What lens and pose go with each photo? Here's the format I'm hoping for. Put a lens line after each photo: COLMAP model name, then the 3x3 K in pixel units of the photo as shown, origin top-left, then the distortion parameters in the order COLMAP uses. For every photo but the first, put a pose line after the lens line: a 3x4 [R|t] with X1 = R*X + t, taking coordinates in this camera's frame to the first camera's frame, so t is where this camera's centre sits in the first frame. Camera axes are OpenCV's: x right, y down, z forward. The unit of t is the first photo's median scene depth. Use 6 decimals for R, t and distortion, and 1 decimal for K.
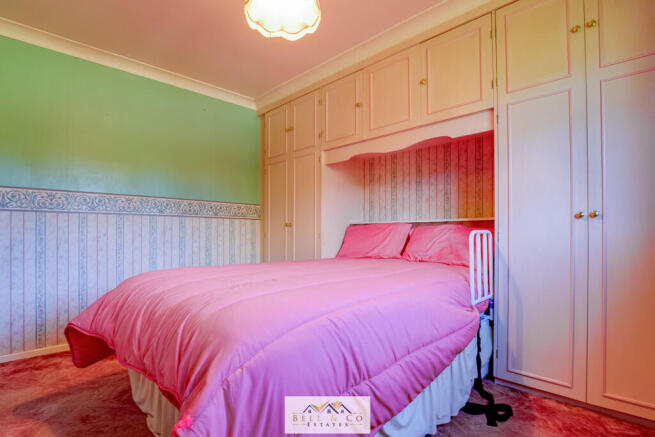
lens RADIAL K [[338.7, 0, 327.3], [0, 338.7, 231.9], [0, 0, 1]] dist [-0.000475, -0.000240]
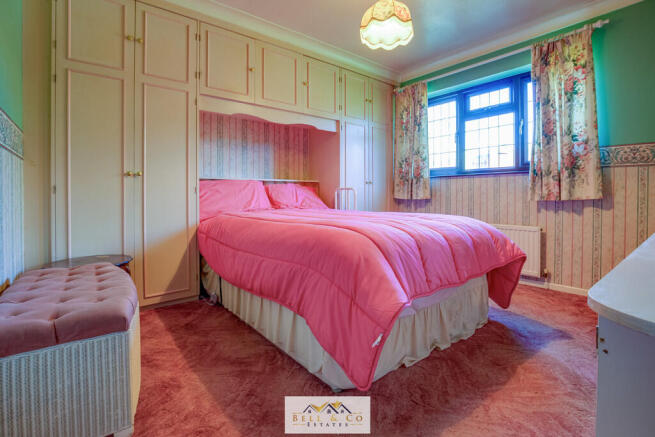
lens RADIAL K [[314.0, 0, 327.2], [0, 314.0, 197.9], [0, 0, 1]] dist [-0.000227, -0.000021]
pose [[0.112674, -0.006060, 0.993613, -0.849610], [-0.004309, 0.999969, 0.006587, 0.026388], [-0.993623, -0.005024, 0.112645, 0.621348]]
